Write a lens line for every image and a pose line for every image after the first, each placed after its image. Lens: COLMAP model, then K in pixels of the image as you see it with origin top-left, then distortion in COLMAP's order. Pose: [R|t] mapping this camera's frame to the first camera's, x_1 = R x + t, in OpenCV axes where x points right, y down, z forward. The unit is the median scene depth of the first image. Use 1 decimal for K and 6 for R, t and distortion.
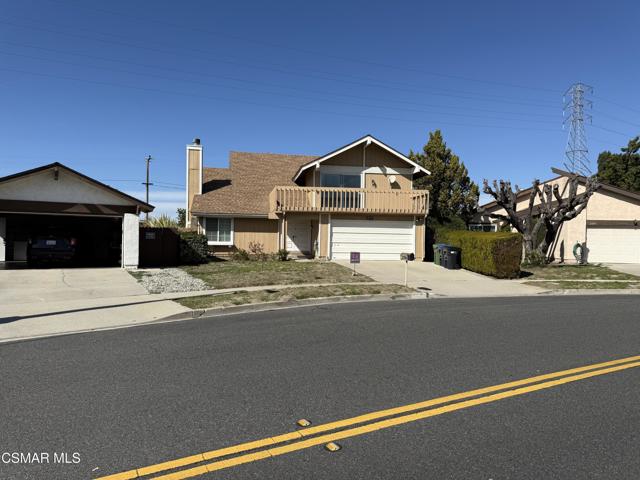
lens RADIAL K [[450.9, 0, 321.9], [0, 450.9, 243.9], [0, 0, 1]] dist [0.031407, -0.009545]
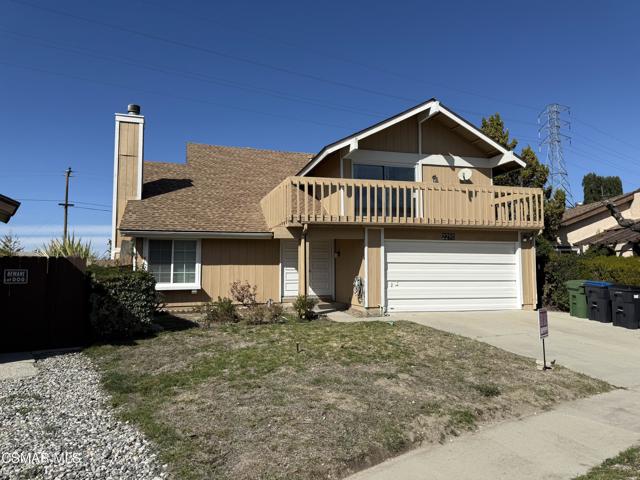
lens RADIAL K [[450.9, 0, 318.0], [0, 450.9, 236.7], [0, 0, 1]] dist [0.031407, -0.009545]
pose [[0.993049, -0.008868, 0.117368, -0.118229], [0.019136, 0.996055, -0.086648, -0.010021], [-0.116136, 0.088291, 0.989301, 0.433979]]
